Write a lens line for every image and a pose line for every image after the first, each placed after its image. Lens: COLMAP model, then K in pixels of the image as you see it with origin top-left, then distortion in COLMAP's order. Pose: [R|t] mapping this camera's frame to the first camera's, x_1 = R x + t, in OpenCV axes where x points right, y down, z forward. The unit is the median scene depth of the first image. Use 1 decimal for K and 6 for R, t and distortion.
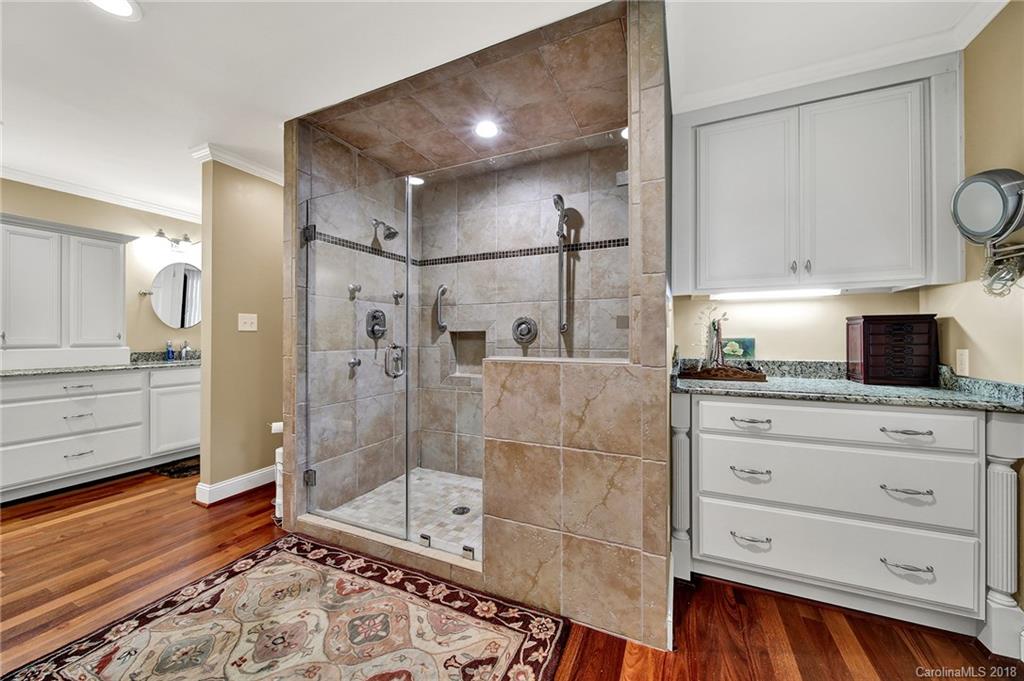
lens RADIAL K [[368.7, 0, 522.7], [0, 368.7, 339.2], [0, 0, 1]] dist [-0.013459, 0.000311]
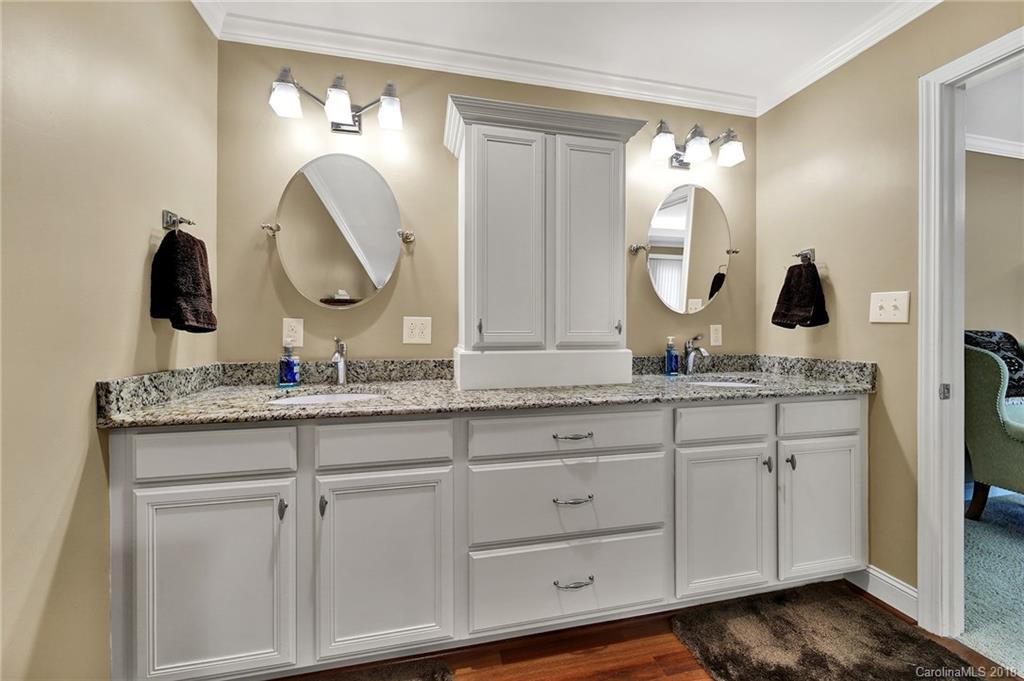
lens RADIAL K [[368.7, 0, 508.0], [0, 368.7, 333.2], [0, 0, 1]] dist [-0.013459, 0.000311]
pose [[0.588970, 0.005132, -0.808138, -0.859999], [-0.004635, 0.999985, 0.002972, -0.000720], [0.808141, 0.001995, 0.588985, 0.627186]]
